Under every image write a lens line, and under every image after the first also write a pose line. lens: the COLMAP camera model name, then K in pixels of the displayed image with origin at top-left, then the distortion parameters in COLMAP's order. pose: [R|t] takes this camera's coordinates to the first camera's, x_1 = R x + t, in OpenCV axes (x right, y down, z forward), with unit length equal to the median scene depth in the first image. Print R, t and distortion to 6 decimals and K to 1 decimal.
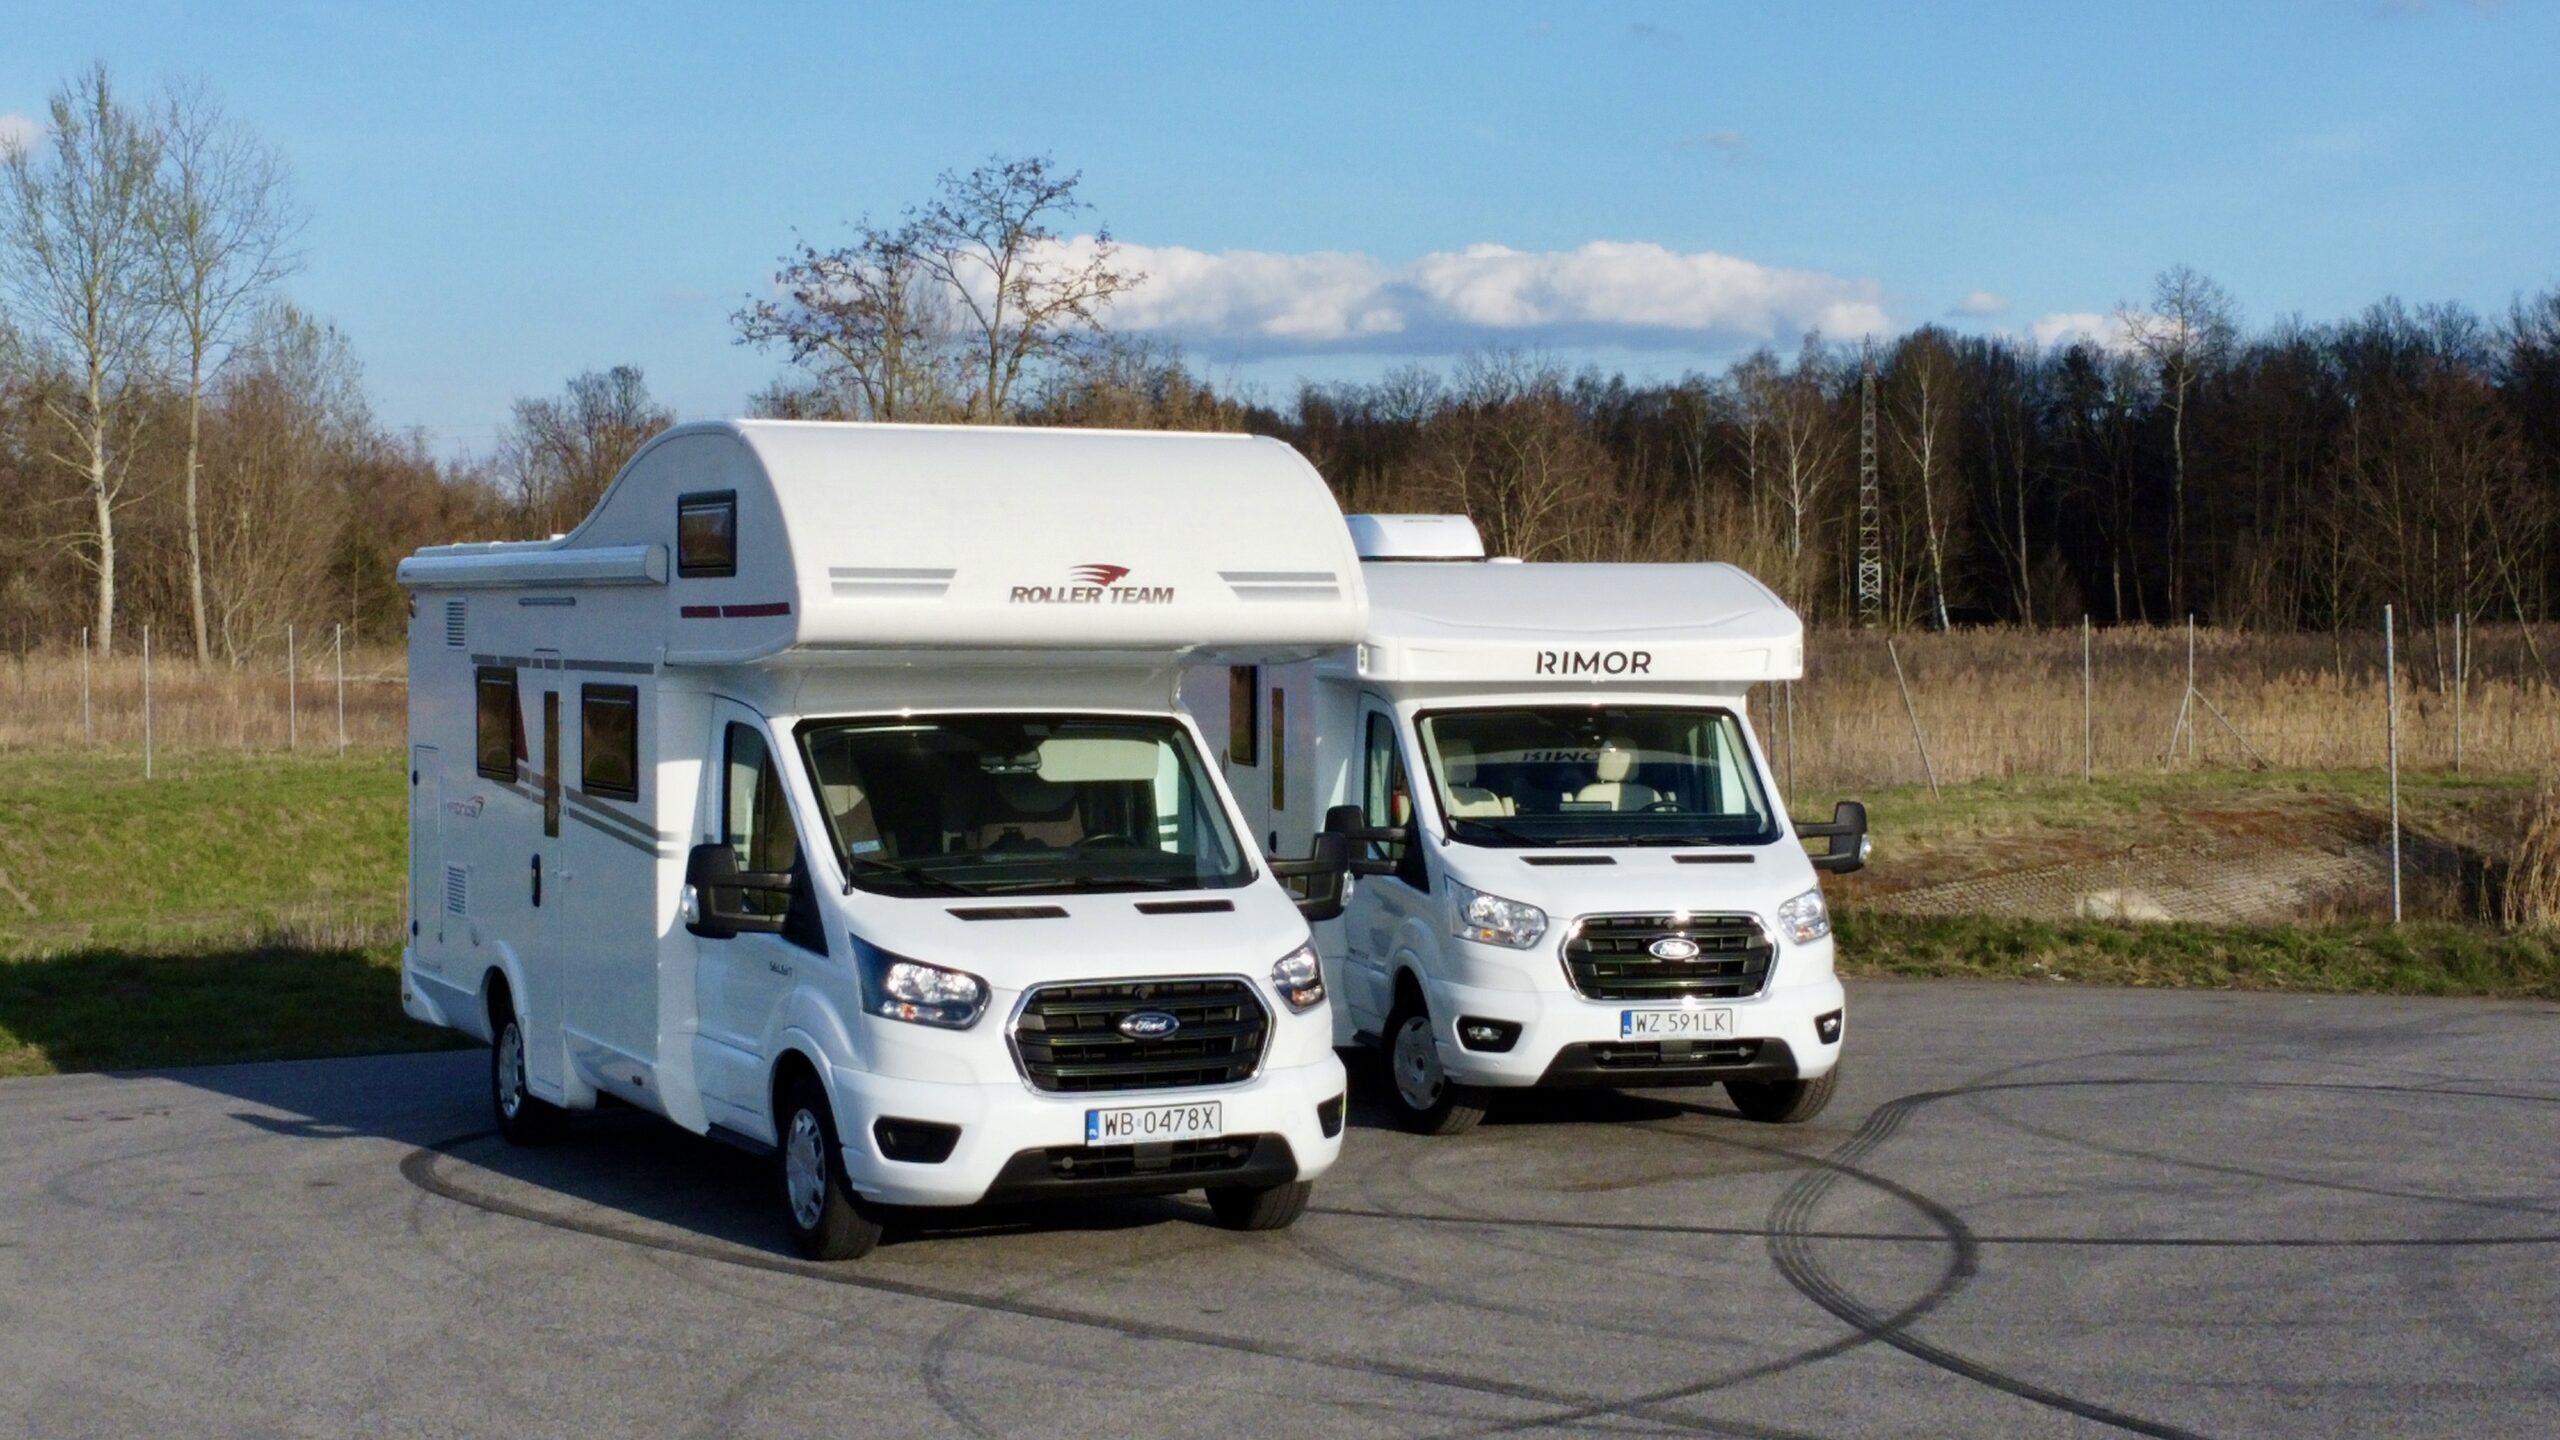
lens RADIAL K [[1922.3, 0, 1275.1], [0, 1922.3, 617.2], [0, 0, 1]] dist [-0.003403, -0.001063]
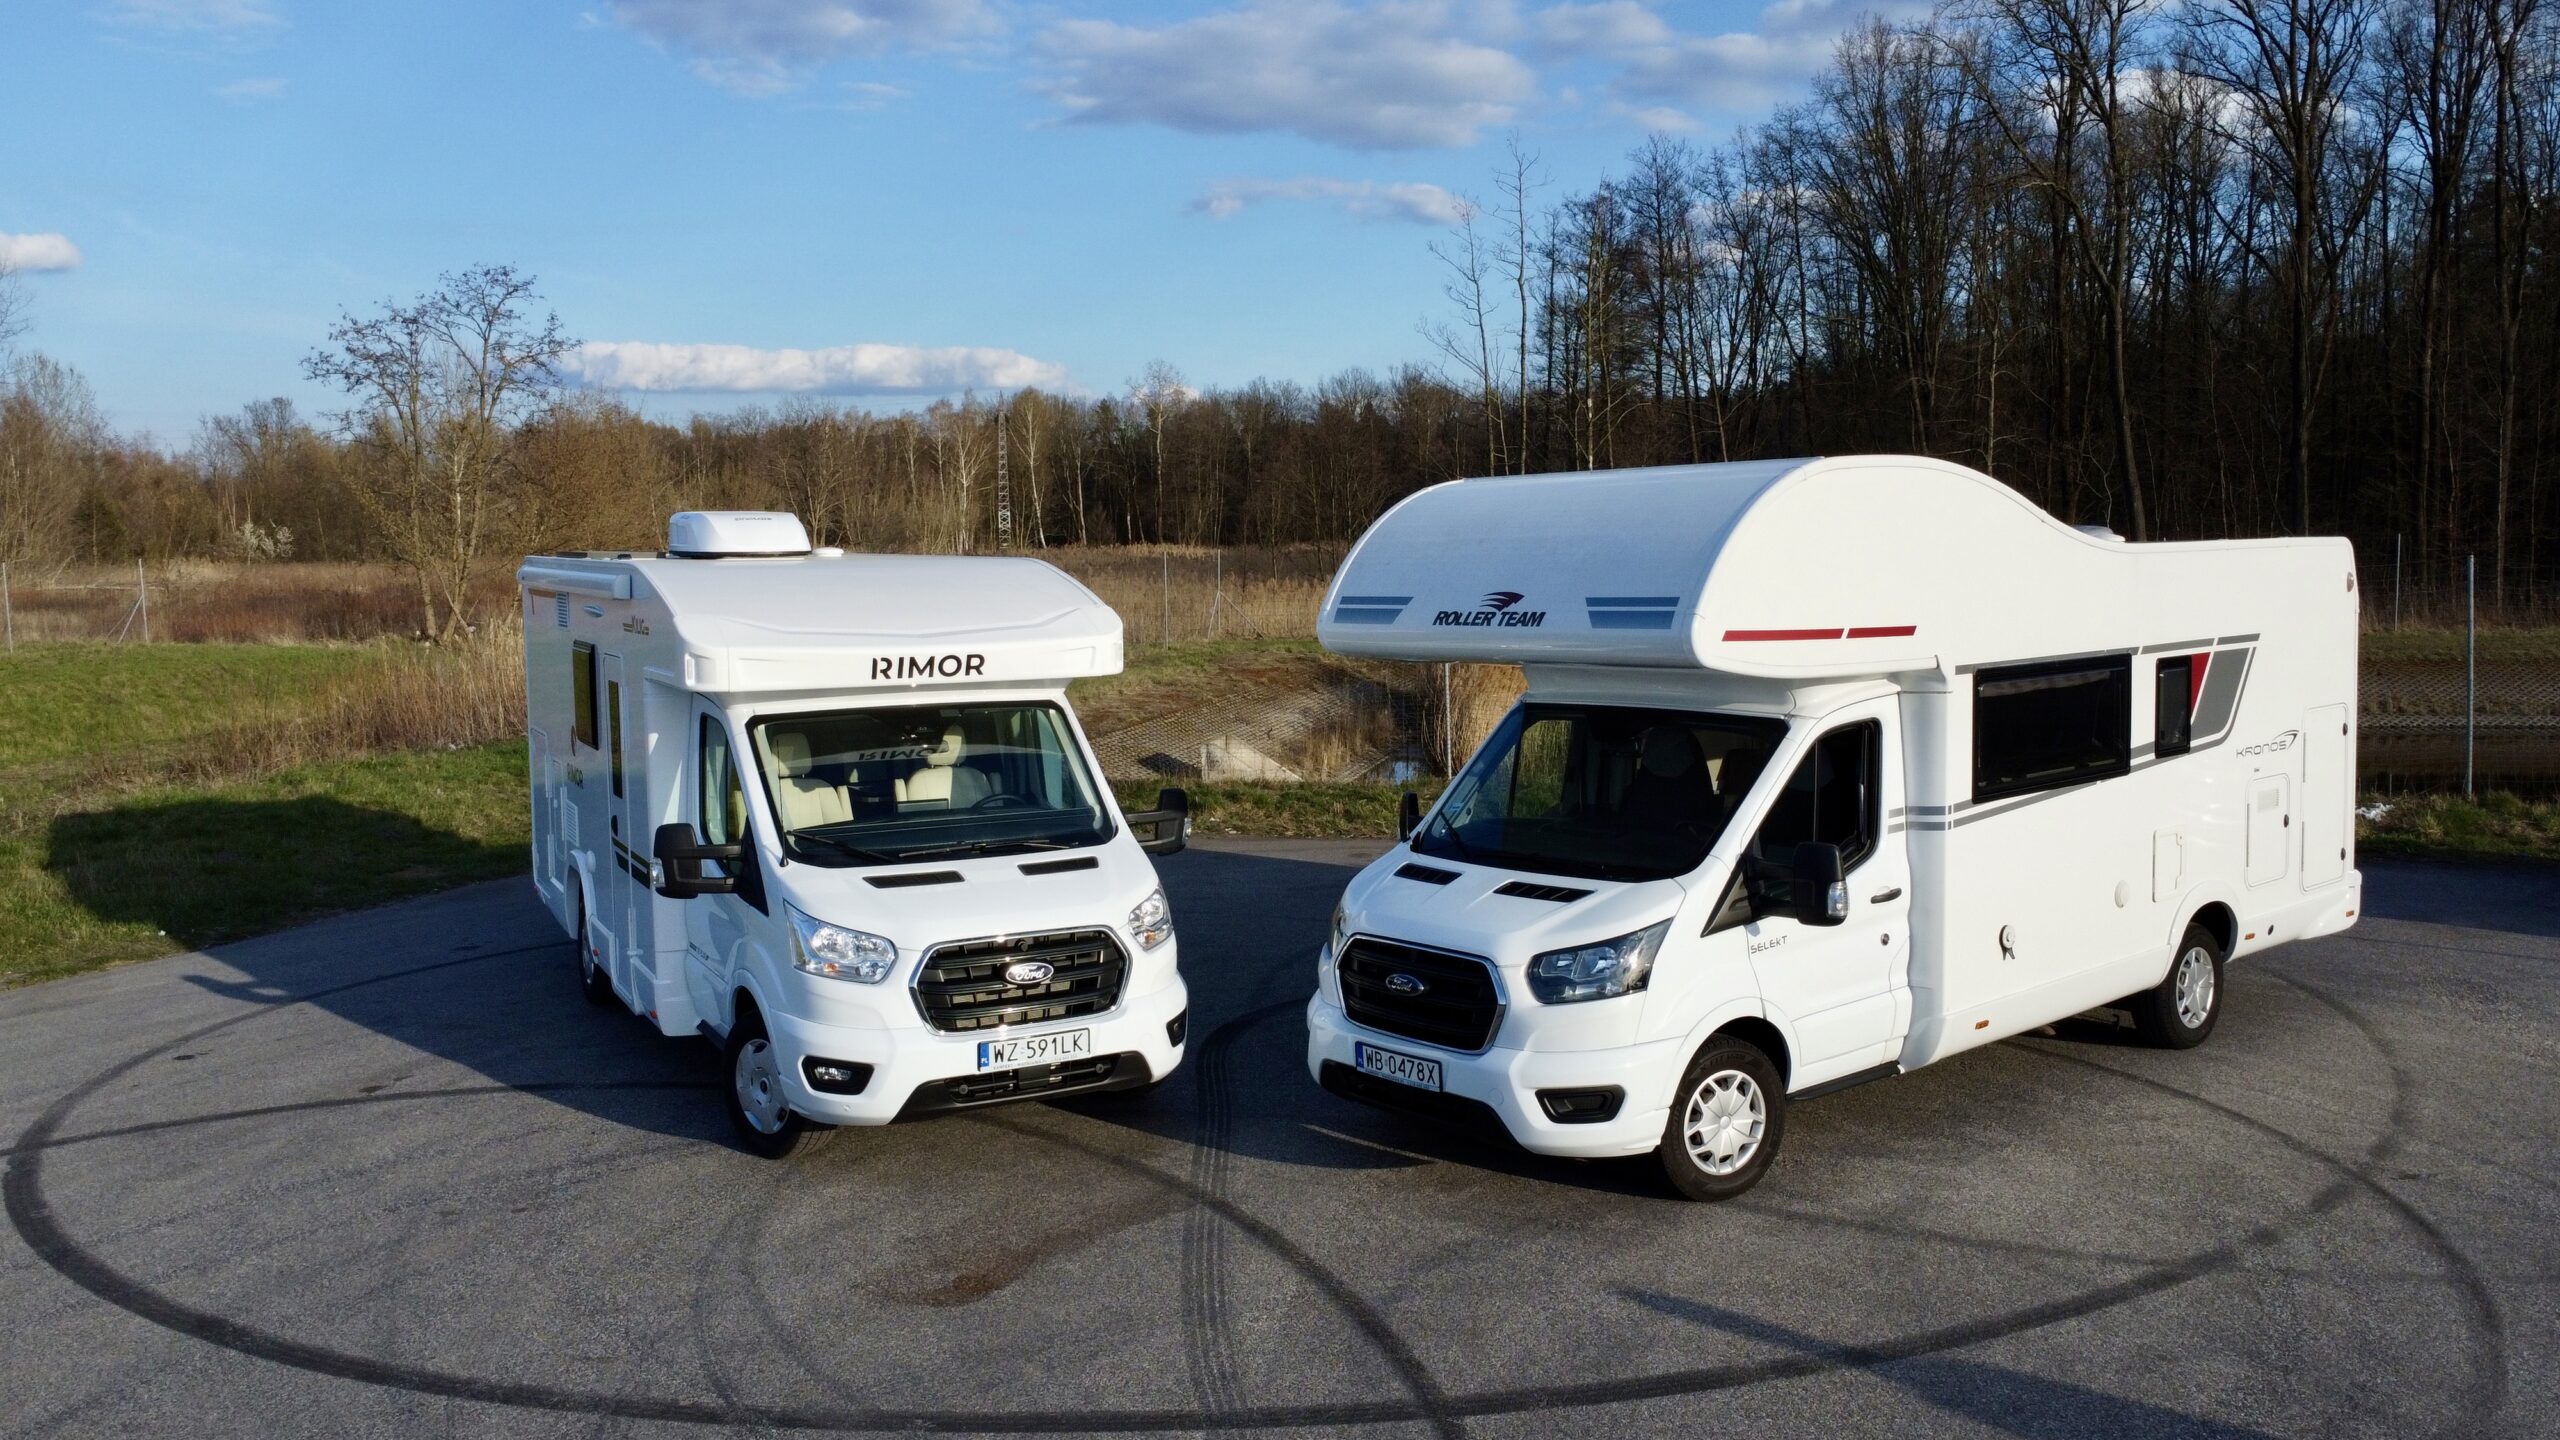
lens RADIAL K [[1901.7, 0, 1272.2], [0, 1901.7, 678.2], [0, 0, 1]] dist [0.002003, -0.001058]
pose [[0.941370, -0.031994, 0.335854, -0.066731], [0.021965, 0.999193, 0.033620, 0.066681], [-0.336659, -0.024272, 0.941314, -0.730925]]
